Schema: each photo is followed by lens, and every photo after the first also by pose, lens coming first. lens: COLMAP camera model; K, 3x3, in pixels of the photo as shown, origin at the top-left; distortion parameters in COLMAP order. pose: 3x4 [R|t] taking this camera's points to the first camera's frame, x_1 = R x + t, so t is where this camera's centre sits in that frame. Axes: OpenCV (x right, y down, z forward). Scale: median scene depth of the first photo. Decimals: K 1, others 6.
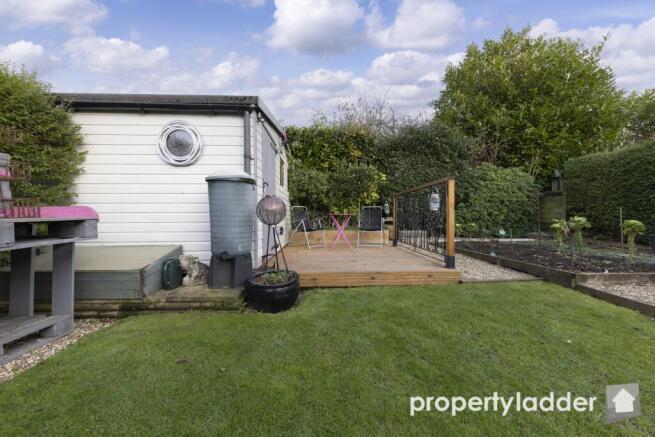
lens RADIAL K [[232.4, 0, 327.5], [0, 232.4, 218.5], [0, 0, 1]] dist [-0.000035, -0.000071]
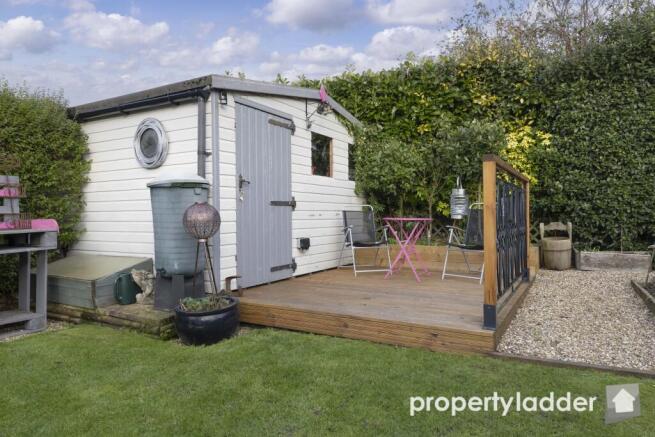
lens RADIAL K [[439.7, 0, 327.5], [0, 439.7, 218.5], [0, 0, 1]] dist [-0.001983, -0.001461]
pose [[0.840927, 0.000747, -0.541149, 0.837581], [0.001944, 0.999988, 0.004401, -0.043436], [0.541146, -0.004753, 0.840915, -0.041998]]
